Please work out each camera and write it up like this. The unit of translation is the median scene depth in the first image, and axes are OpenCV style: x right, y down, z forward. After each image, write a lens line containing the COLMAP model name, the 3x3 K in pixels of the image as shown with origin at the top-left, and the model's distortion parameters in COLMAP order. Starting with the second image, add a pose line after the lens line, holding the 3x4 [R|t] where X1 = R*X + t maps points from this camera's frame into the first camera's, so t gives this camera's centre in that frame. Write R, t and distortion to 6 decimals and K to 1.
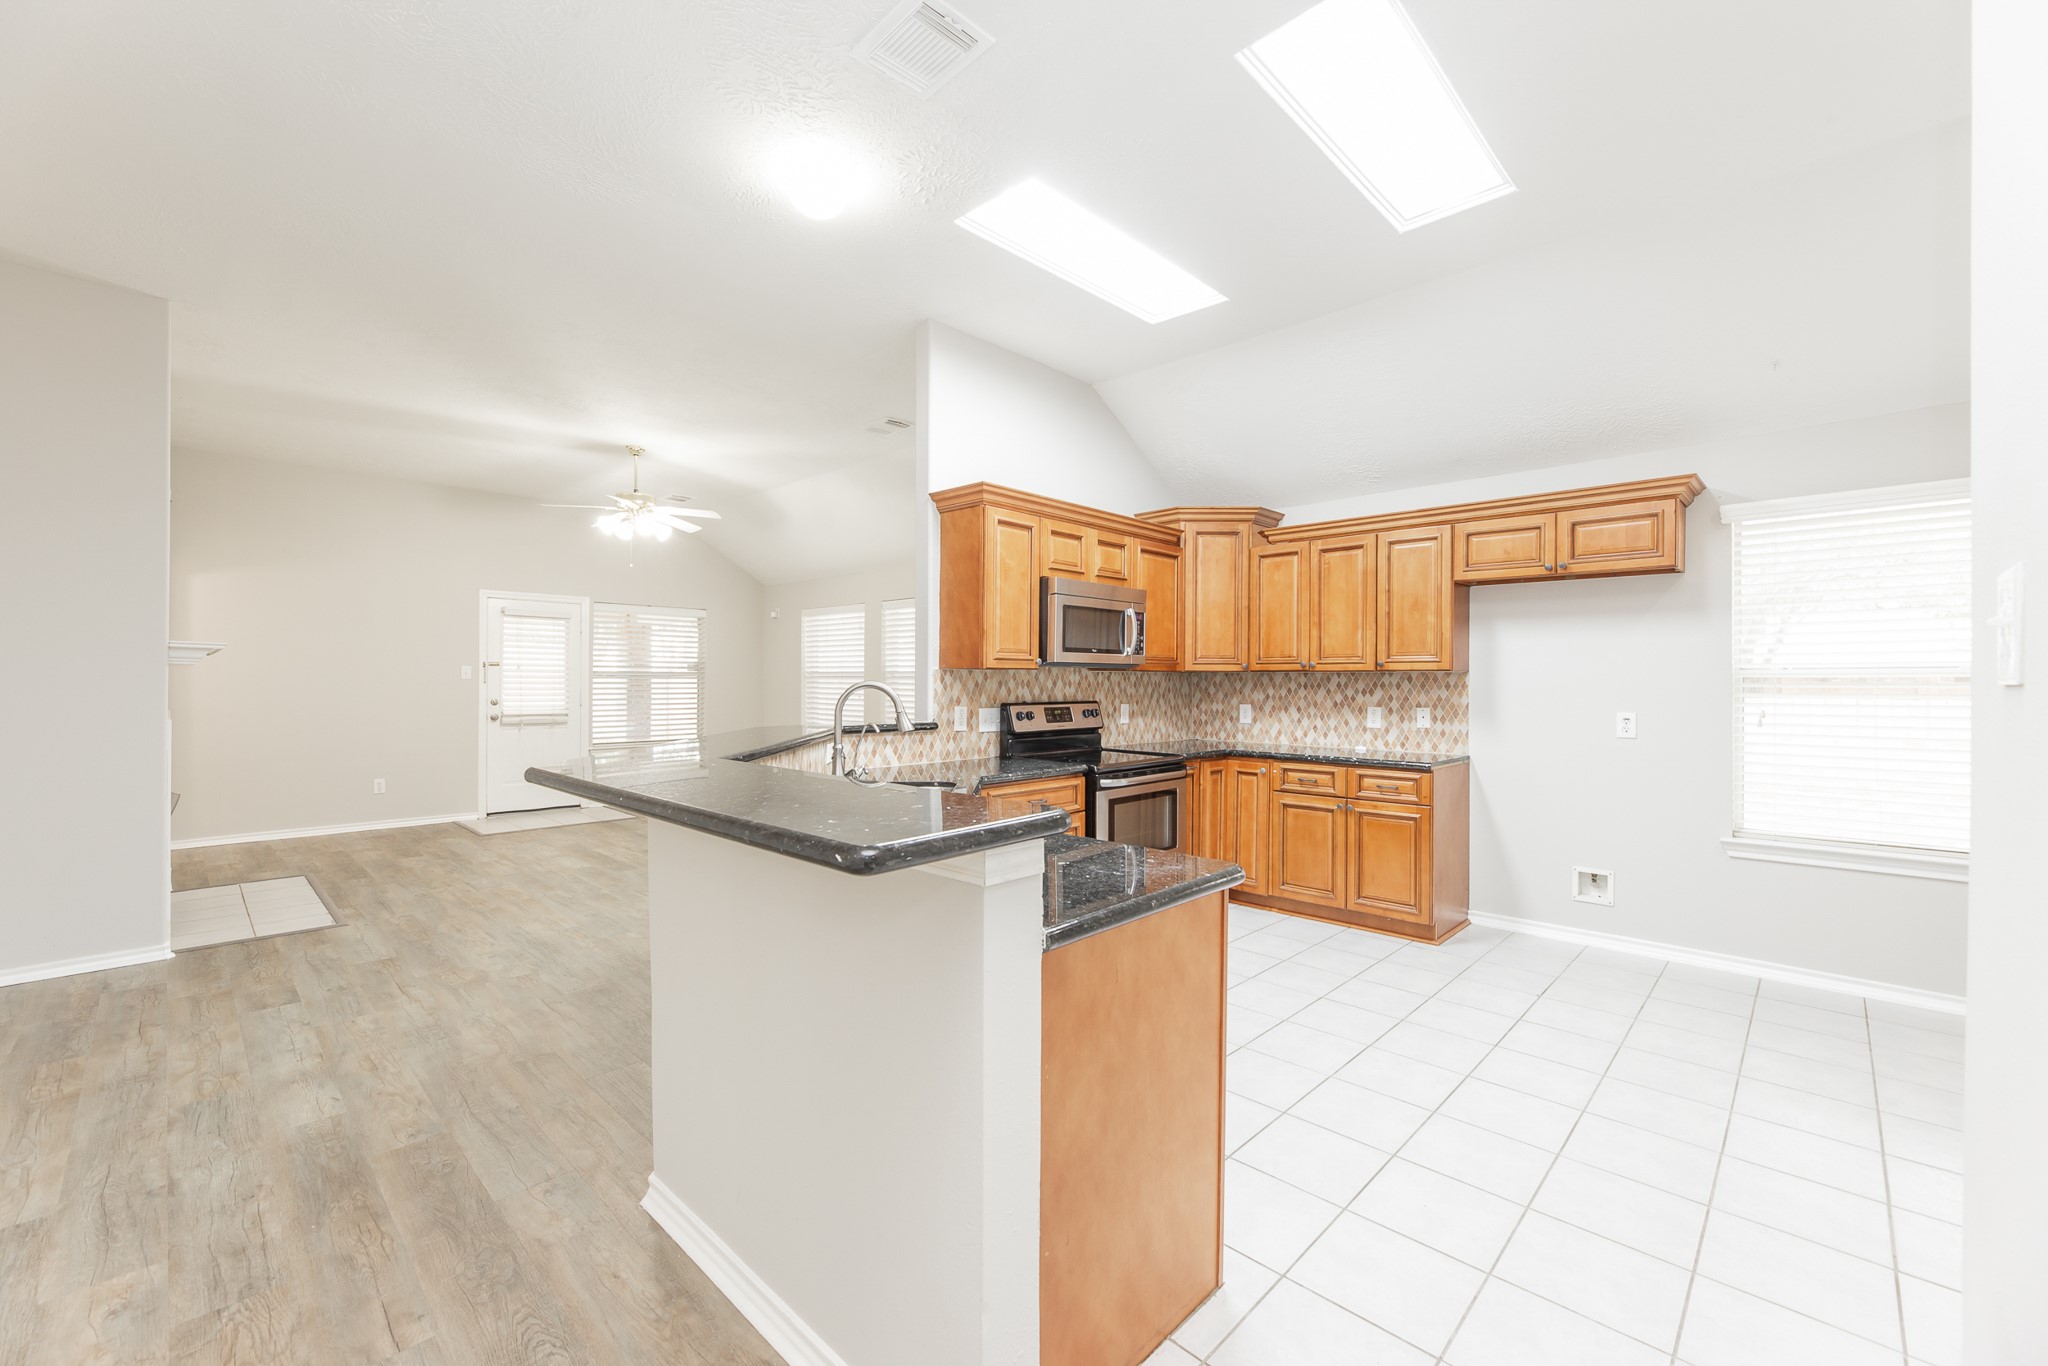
lens RADIAL K [[828.1, 0, 1021.7], [0, 828.1, 683.5], [0, 0, 1]] dist [-0.004340, 0.000669]
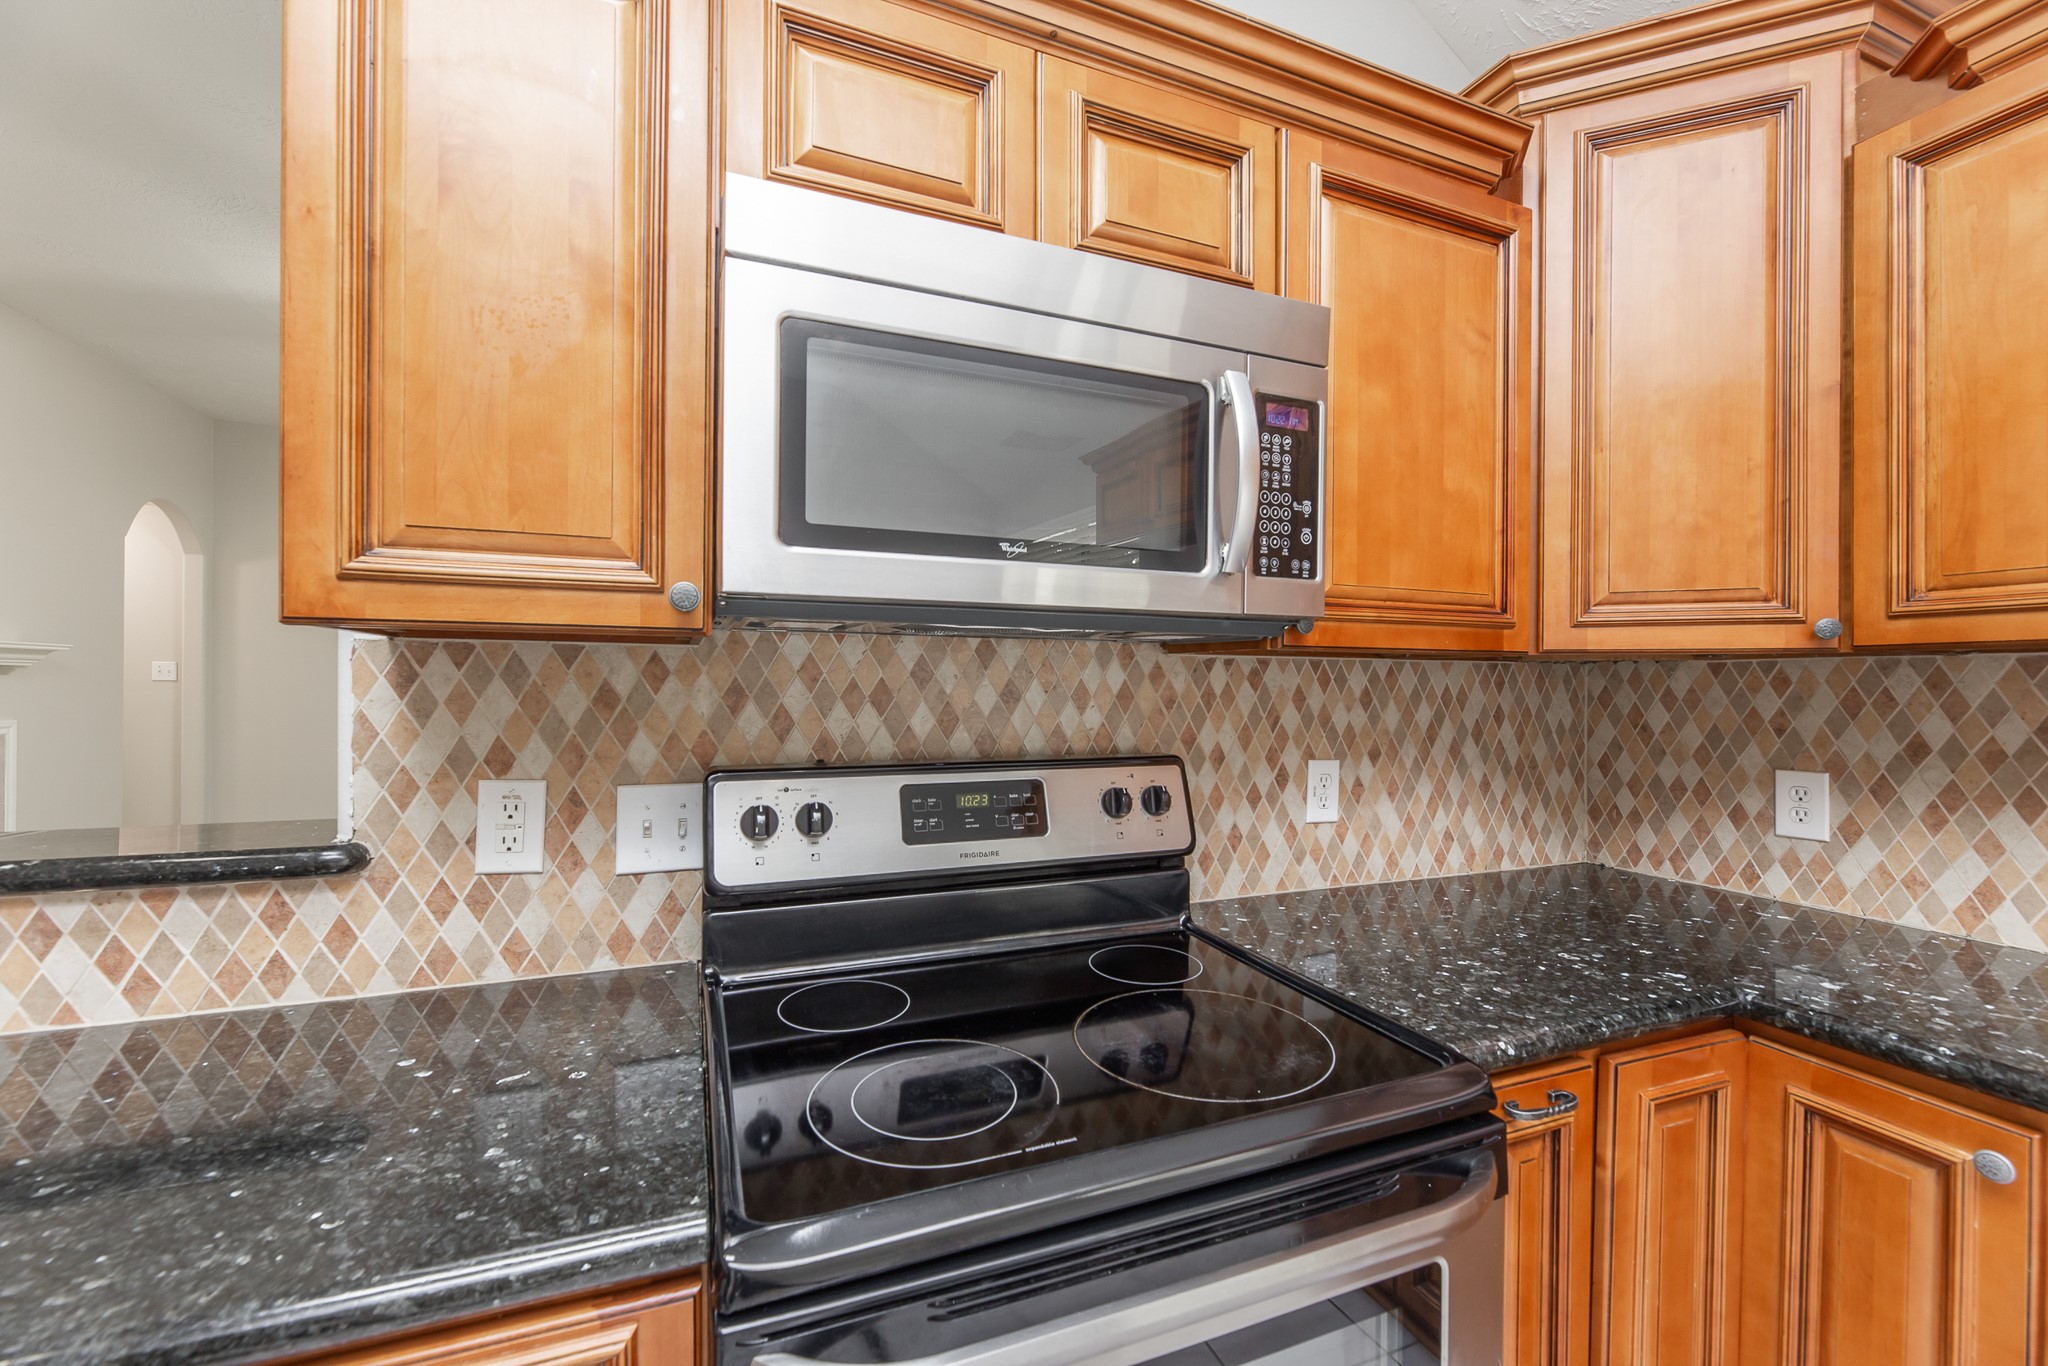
lens RADIAL K [[828.1, 0, 1021.7], [0, 828.1, 683.5], [0, 0, 1]] dist [-0.004340, 0.000669]
pose [[0.911269, 0.001277, -0.411810, 0.166912], [-0.004283, 0.999970, -0.006378, -0.002311], [0.411790, 0.007576, 0.911247, 0.739250]]
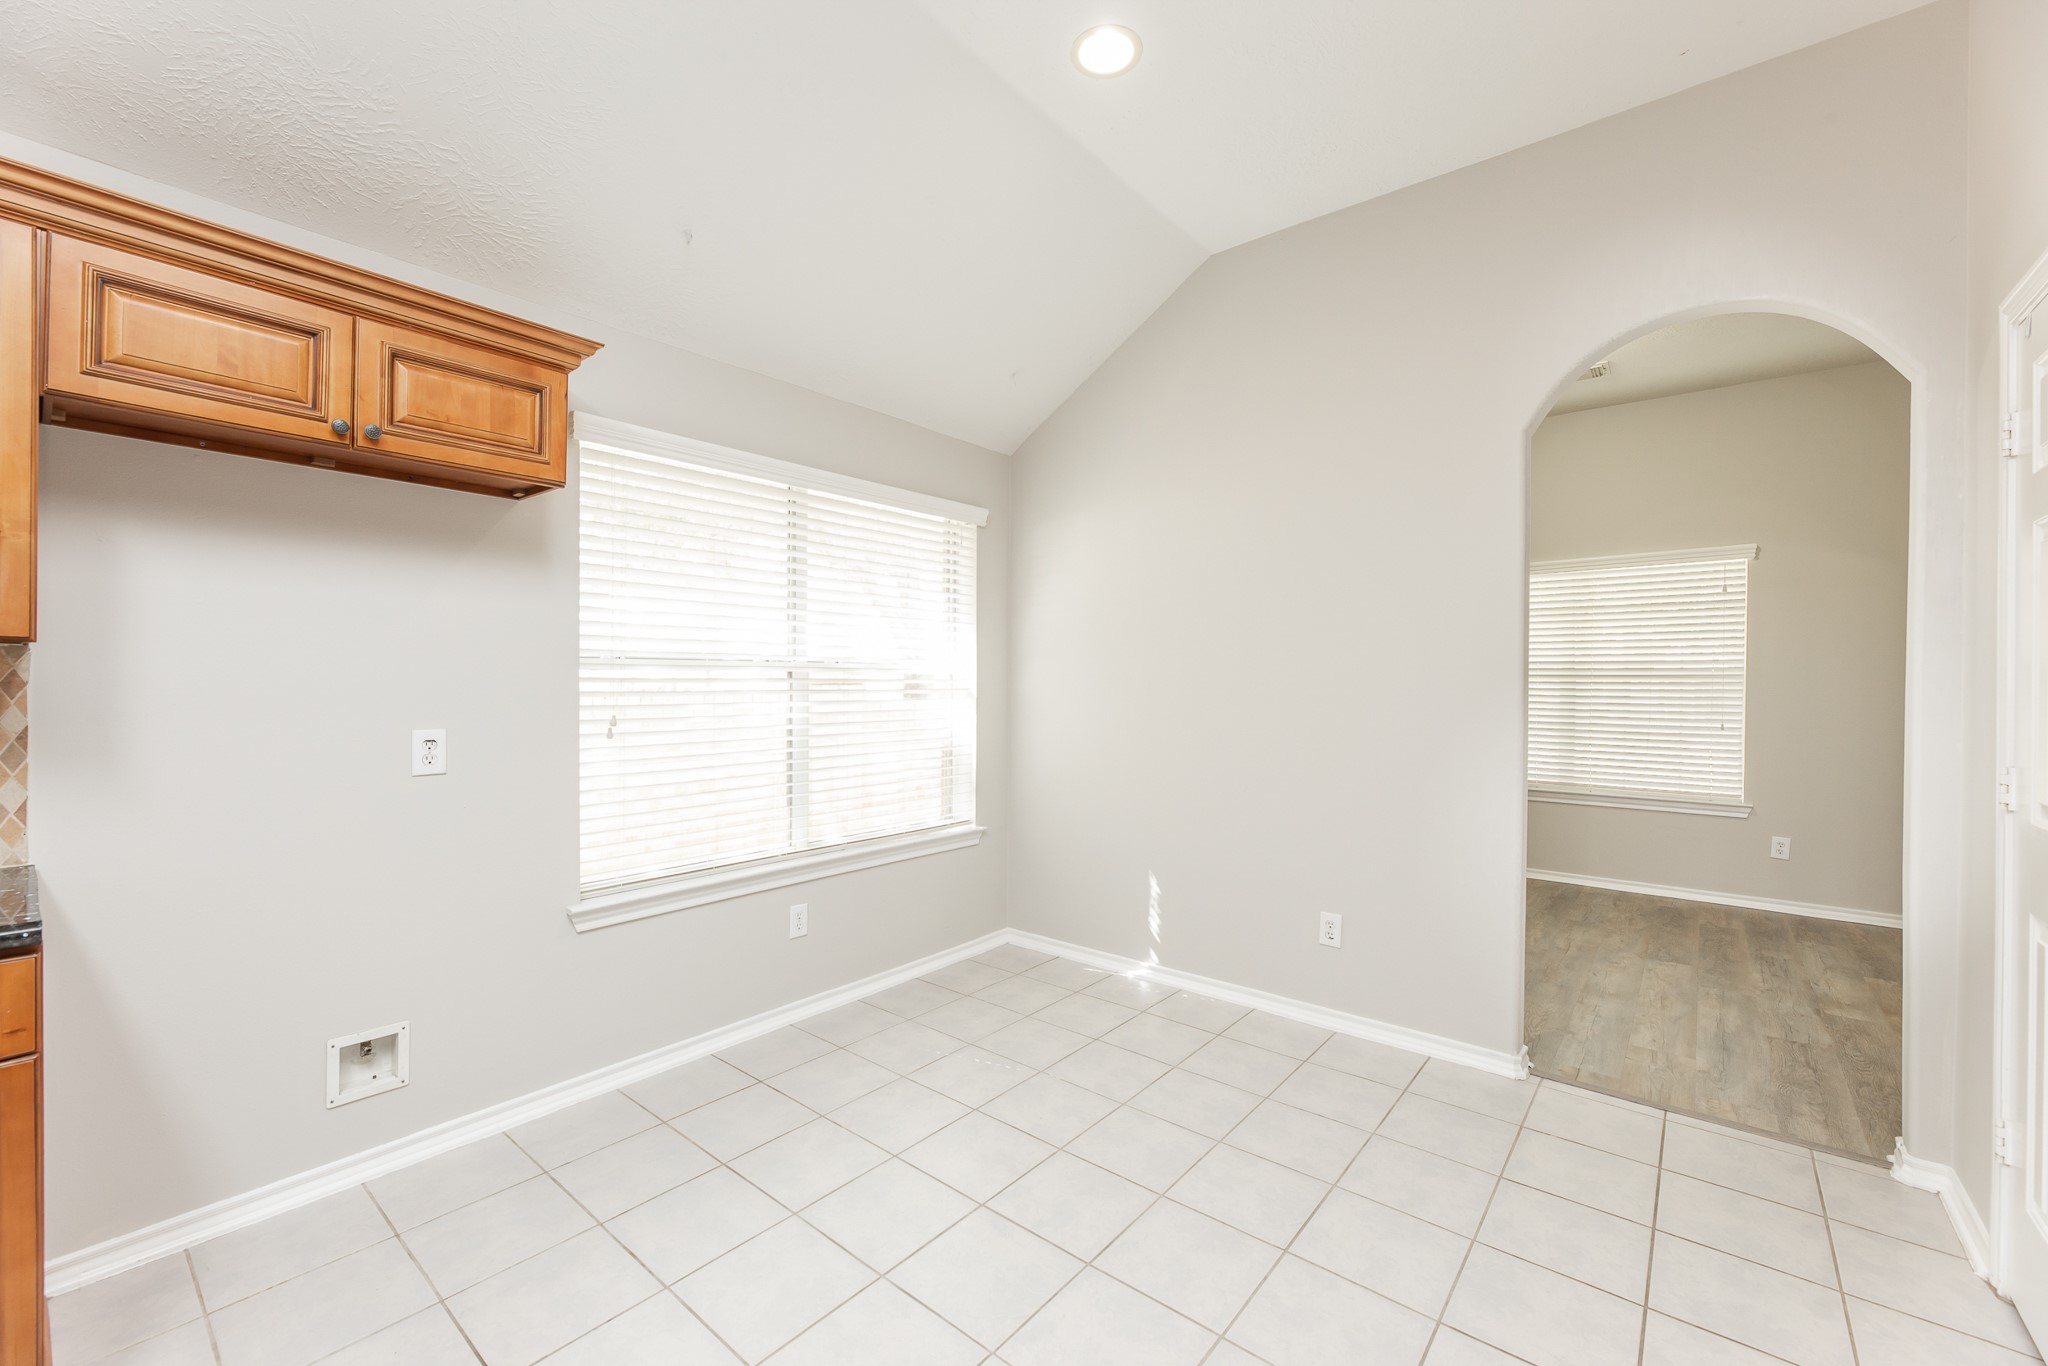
lens RADIAL K [[828.1, 0, 1021.7], [0, 828.1, 683.5], [0, 0, 1]] dist [-0.004340, 0.000669]
pose [[-0.078279, -0.007549, 0.996903, 0.123318], [-0.004620, 0.999963, 0.007210, -0.001432], [-0.996921, -0.004041, -0.078311, 0.556916]]
